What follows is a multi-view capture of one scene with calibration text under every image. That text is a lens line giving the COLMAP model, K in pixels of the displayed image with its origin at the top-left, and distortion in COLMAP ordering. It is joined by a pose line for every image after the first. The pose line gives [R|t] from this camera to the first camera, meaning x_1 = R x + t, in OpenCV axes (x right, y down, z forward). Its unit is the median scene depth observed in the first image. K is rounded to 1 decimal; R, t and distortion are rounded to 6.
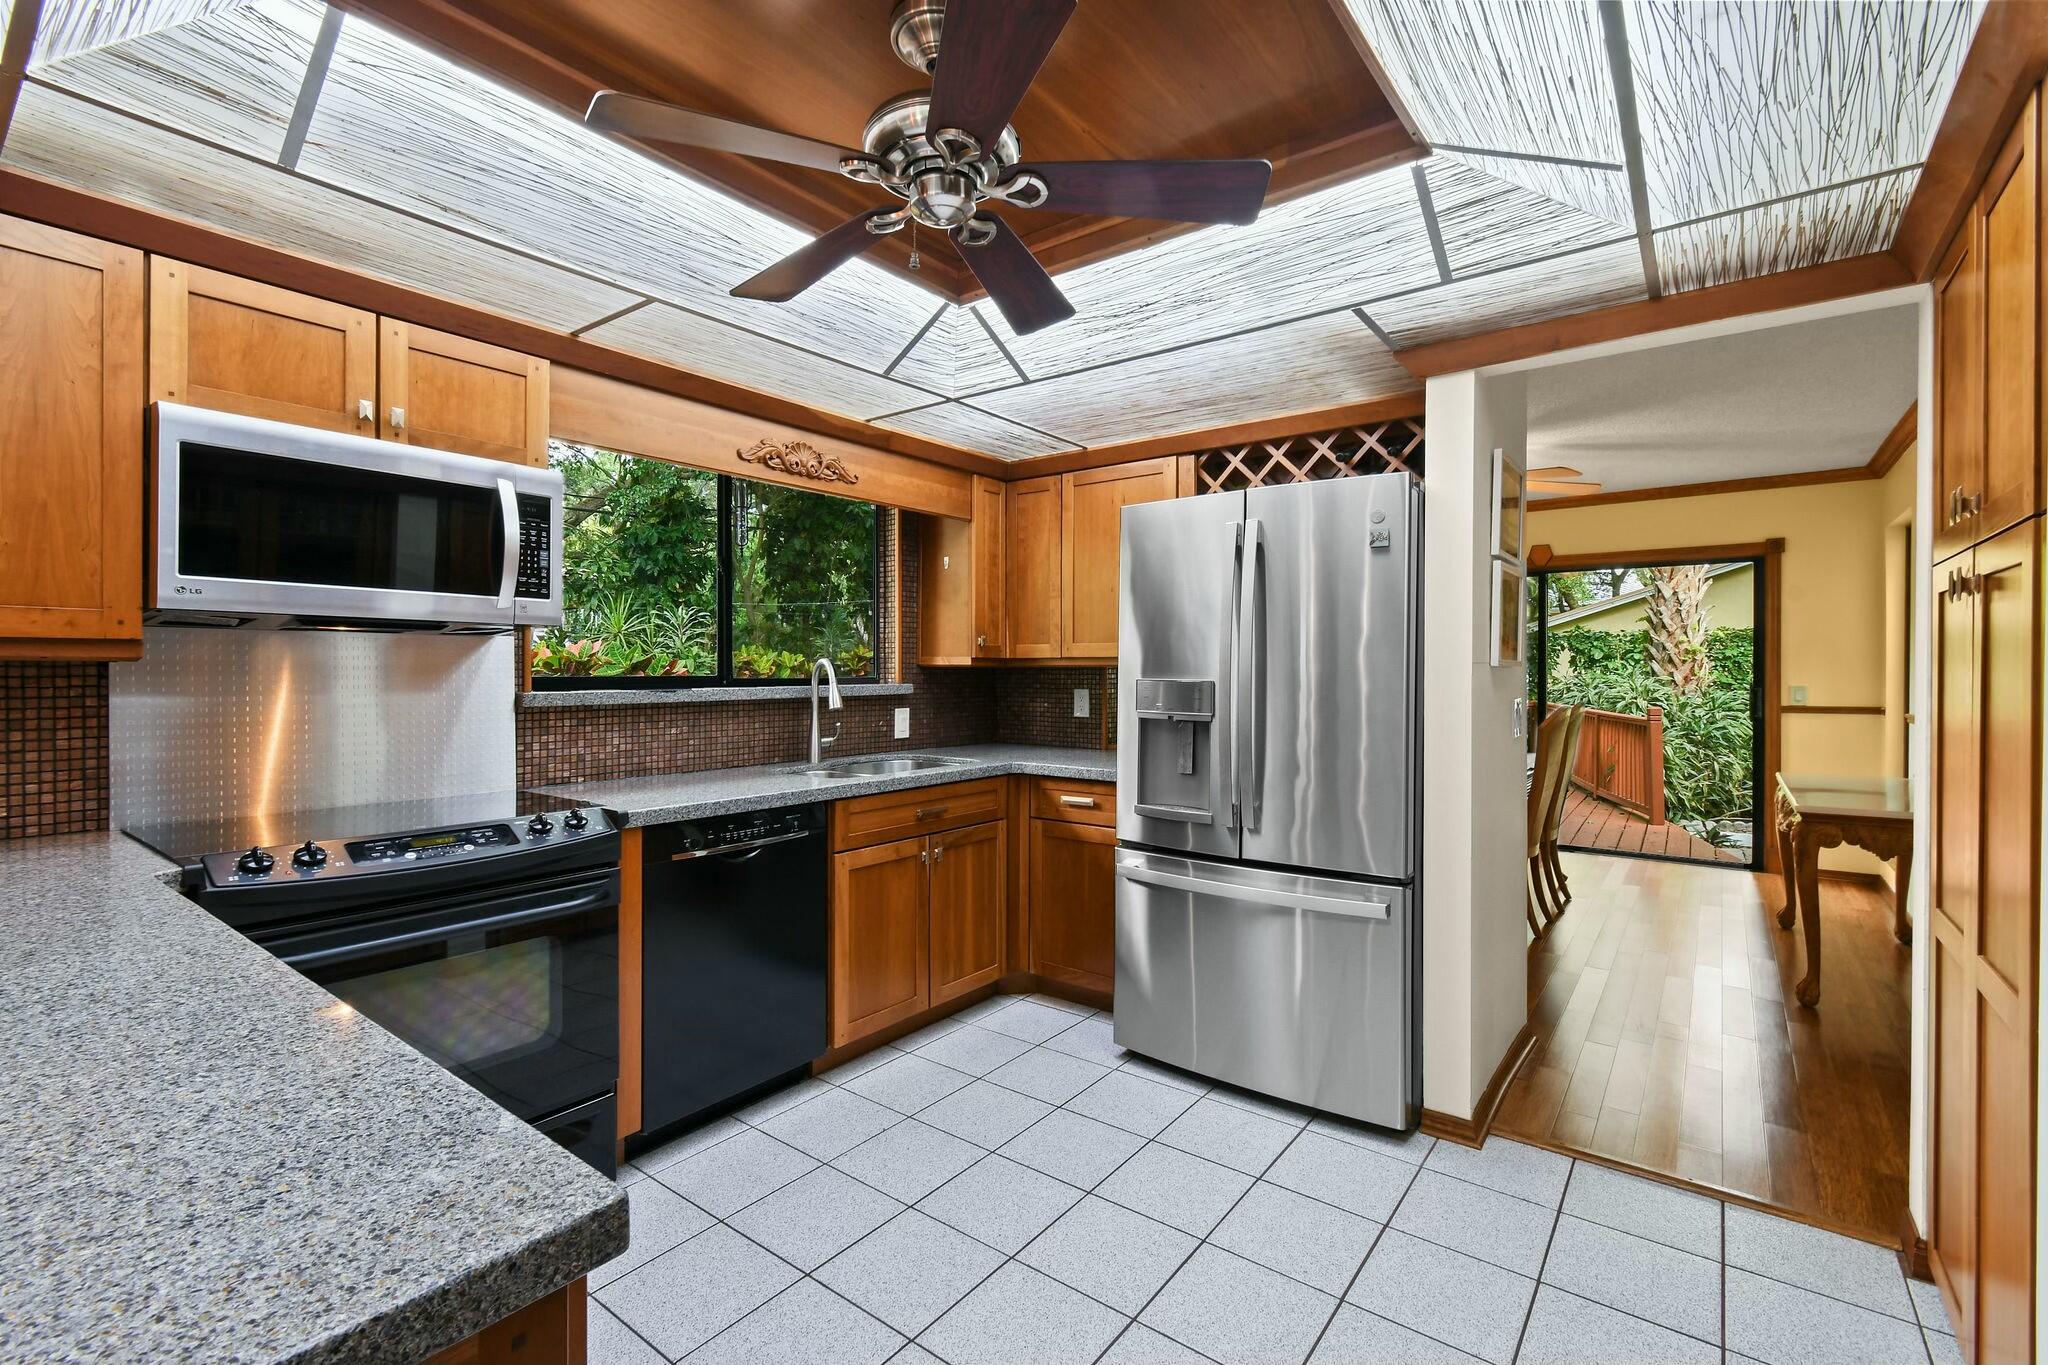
lens RADIAL K [[922.4, 0, 1036.4], [0, 922.4, 672.4], [0, 0, 1]] dist [-0.001042, 0.000351]
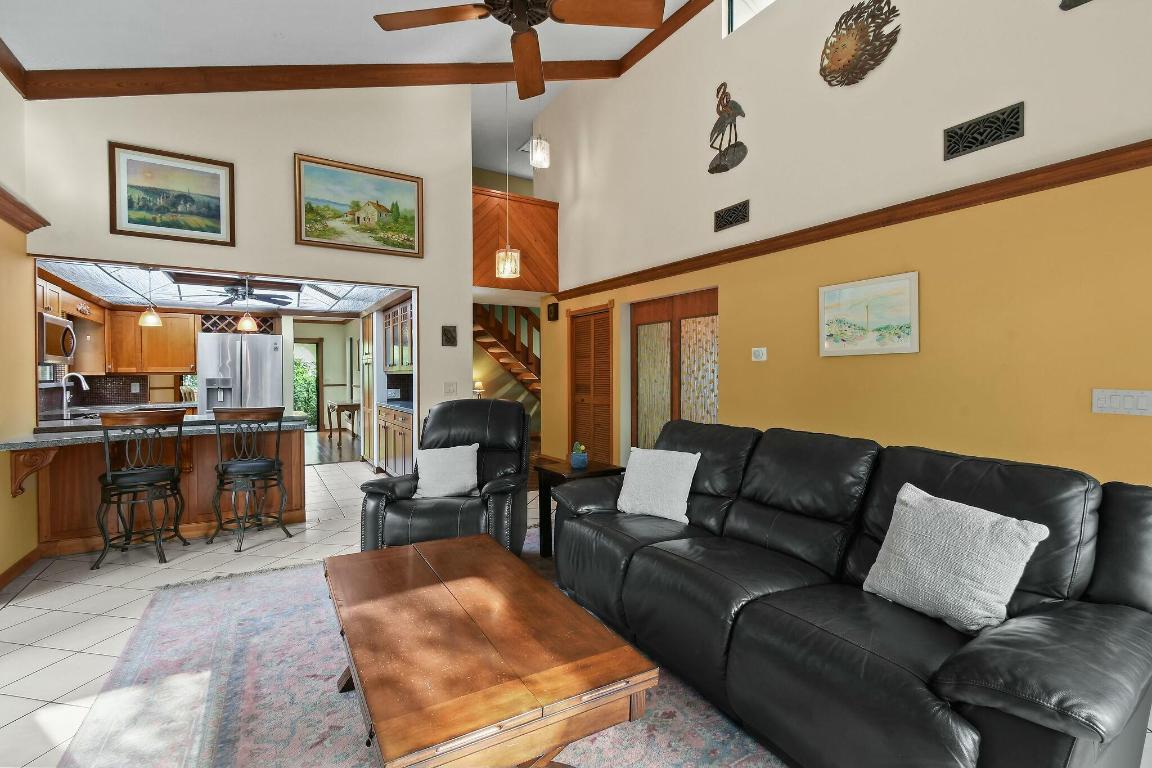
lens RADIAL K [[518.9, 0, 584.7], [0, 518.9, 379.9], [0, 0, 1]] dist [-0.001042, 0.000351]
pose [[0.351150, -0.016799, 0.936168, -0.741957], [0.009195, 0.999853, 0.014493, -0.001251], [-0.936274, 0.003519, 0.351253, -0.678035]]
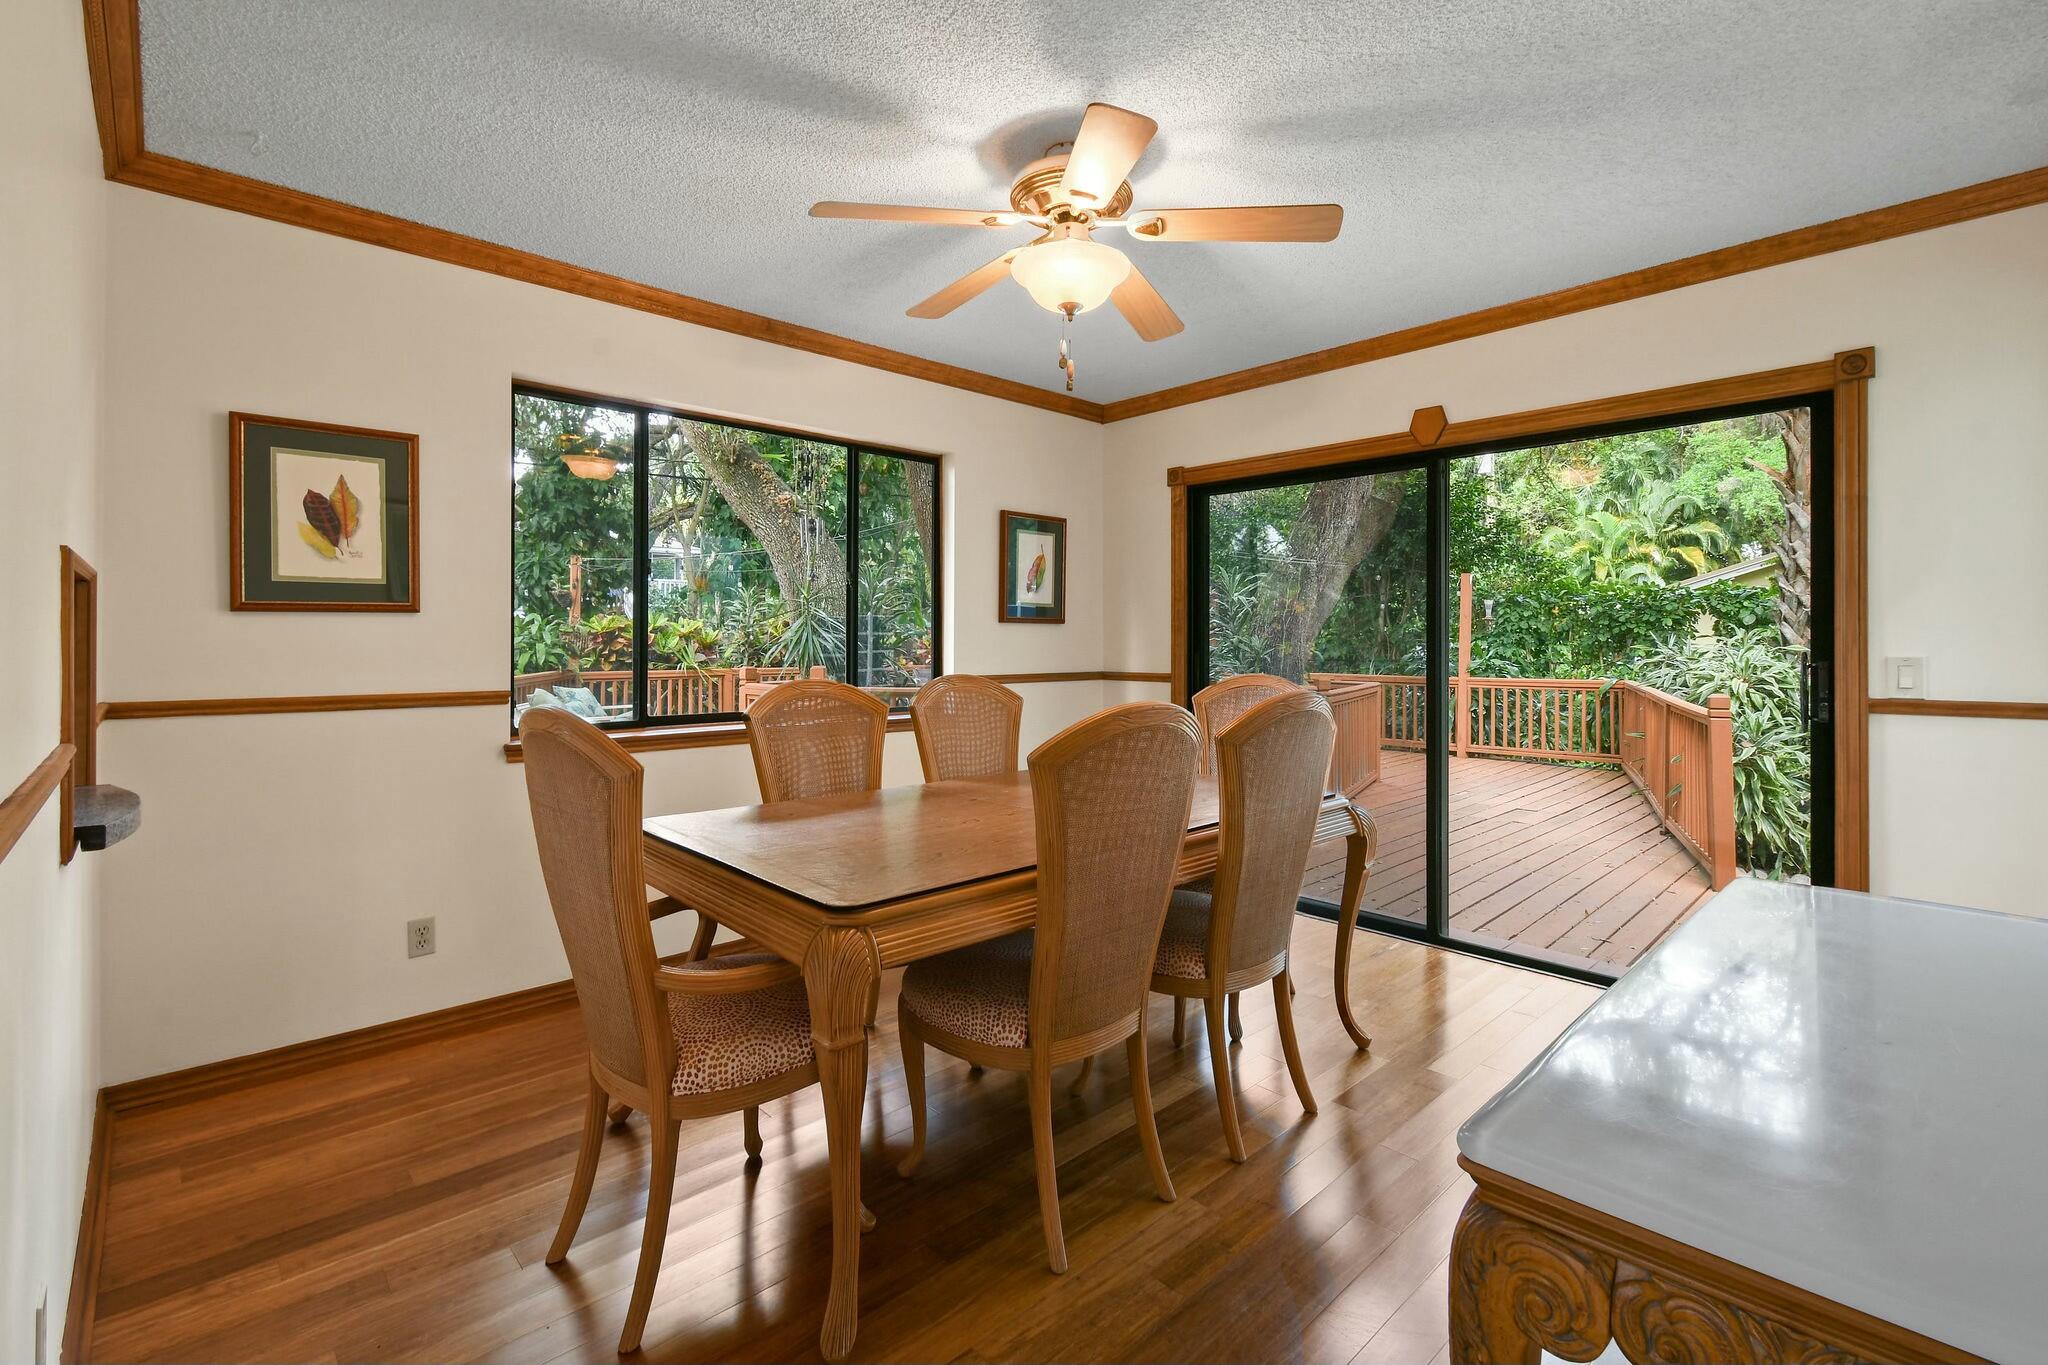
lens RADIAL K [[922.4, 0, 1066.3], [0, 922.4, 647.9], [0, 0, 1]] dist [-0.001042, 0.000351]
pose [[0.985923, 0.002140, -0.167186, 0.468643], [-0.002144, 0.999998, 0.000159, 0.010589], [0.167186, 0.000202, 0.985925, 0.446609]]
